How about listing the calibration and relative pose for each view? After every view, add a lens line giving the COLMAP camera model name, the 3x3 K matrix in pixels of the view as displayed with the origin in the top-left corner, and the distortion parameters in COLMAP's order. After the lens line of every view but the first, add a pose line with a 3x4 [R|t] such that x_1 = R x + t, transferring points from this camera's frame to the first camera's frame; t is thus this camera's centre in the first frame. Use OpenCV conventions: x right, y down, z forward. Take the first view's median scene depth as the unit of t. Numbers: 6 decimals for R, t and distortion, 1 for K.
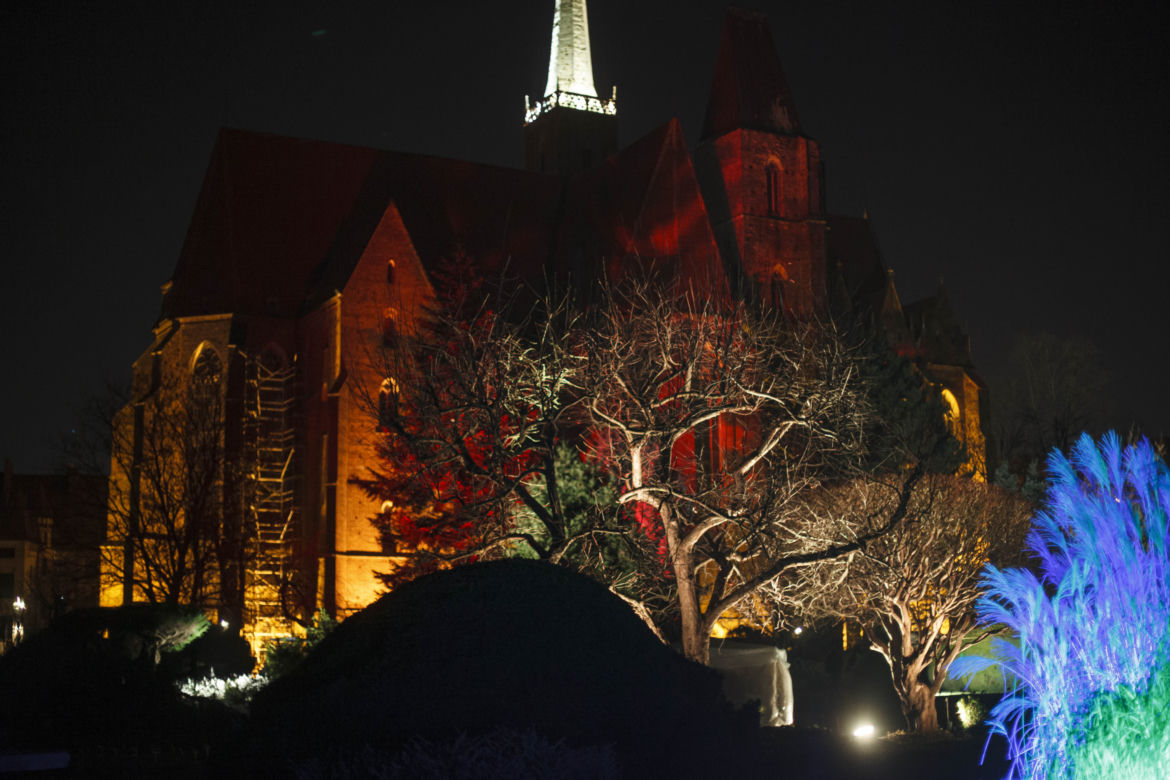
lens RADIAL K [[1850.0, 0, 585.0], [0, 1850.0, 390.0], [0, 0, 1]] dist [-0.162004, 0.202219]
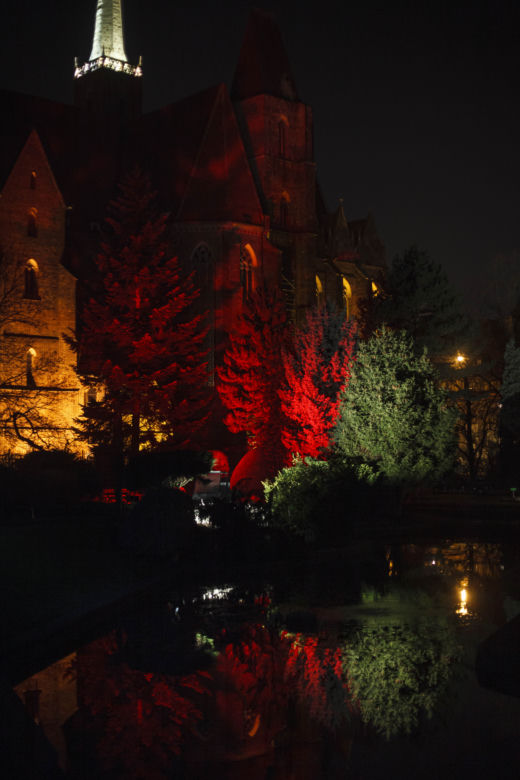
lens RADIAL K [[1233.4, 0, 260.0], [0, 1233.4, 390.0], [0, 0, 1]] dist [-0.162004, 0.202219]
pose [[0.966615, 0.022169, 0.255272, -0.153874], [-0.046991, 0.994691, 0.091553, -0.000902], [-0.251888, -0.100492, 0.962525, 0.069143]]
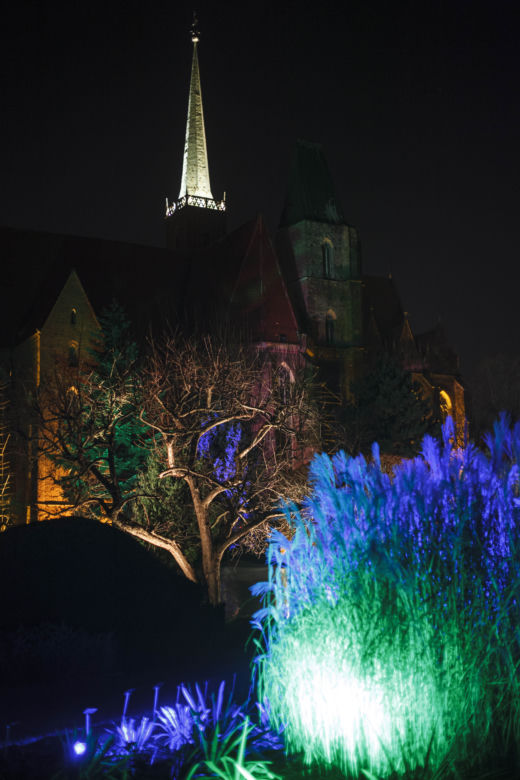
lens RADIAL K [[1233.4, 0, 260.0], [0, 1233.4, 390.0], [0, 0, 1]] dist [-0.162004, 0.202219]
pose [[0.999455, -0.008070, 0.032003, 0.013909], [0.008058, 0.999967, 0.000498, -0.002771], [-0.032006, -0.000240, 0.999488, -0.011590]]
